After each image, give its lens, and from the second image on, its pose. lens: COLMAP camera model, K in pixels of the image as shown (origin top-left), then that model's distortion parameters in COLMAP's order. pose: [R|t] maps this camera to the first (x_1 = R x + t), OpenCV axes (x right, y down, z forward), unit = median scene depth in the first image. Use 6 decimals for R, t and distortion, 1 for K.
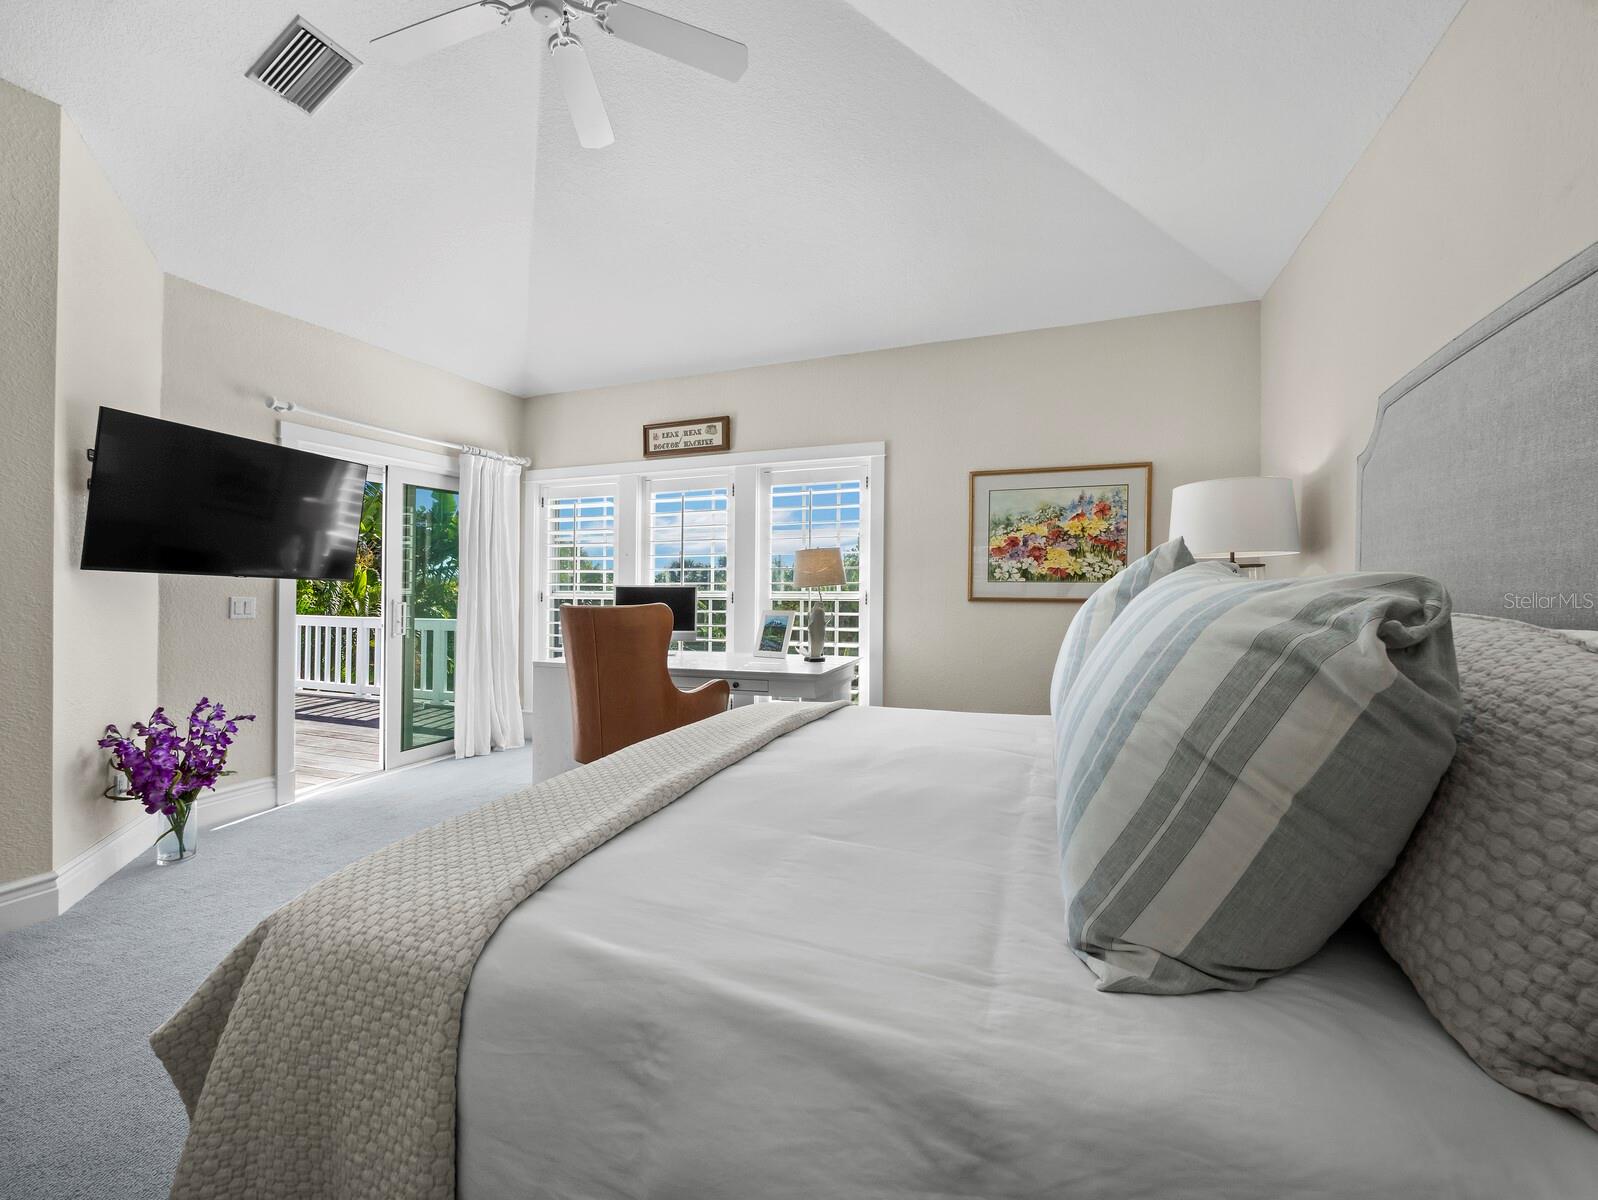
lens RADIAL K [[662.3, 0, 804.2], [0, 662.3, 587.6], [0, 0, 1]] dist [0.002136, 0.000507]
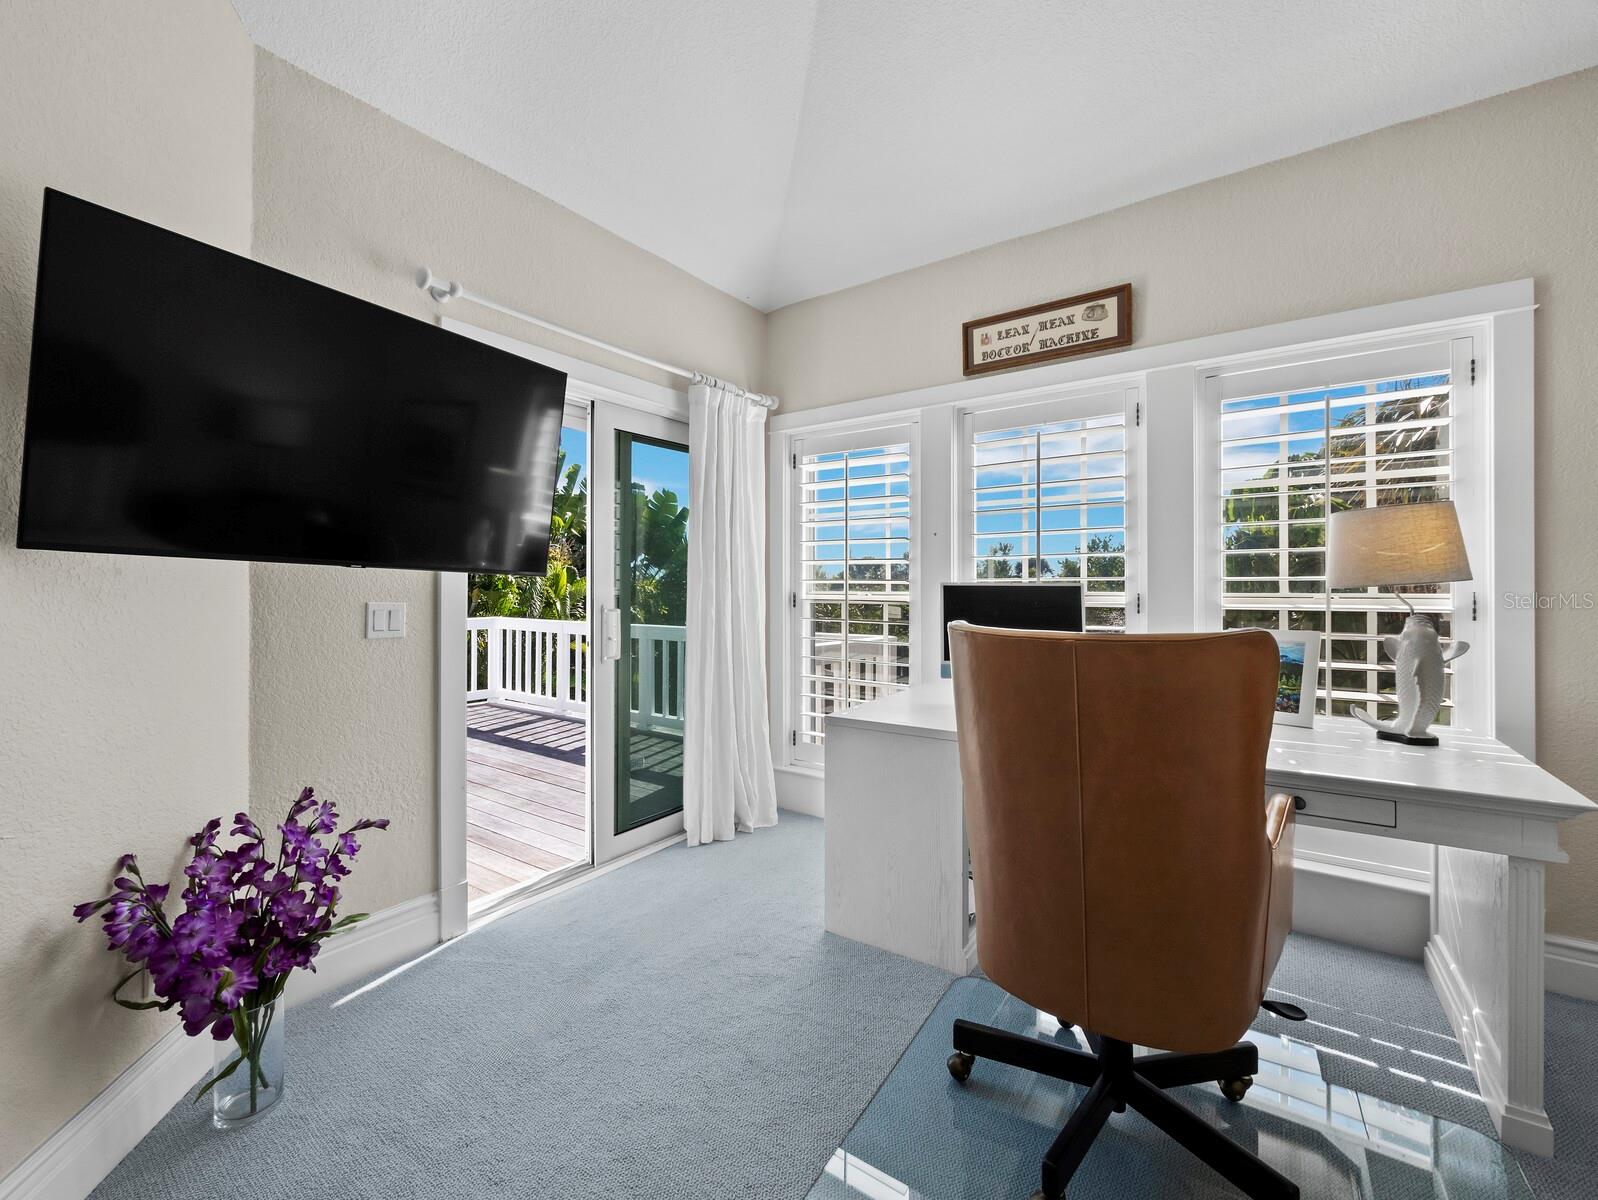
lens RADIAL K [[663.2, 0, 807.5], [0, 663.2, 600.2], [0, 0, 1]] dist [-0.000786, 0.000142]
pose [[0.972418, 0.004640, -0.233198, -0.247894], [0.000278, 0.999778, 0.021056, -0.000382], [0.233244, -0.020540, 0.972201, 0.375671]]
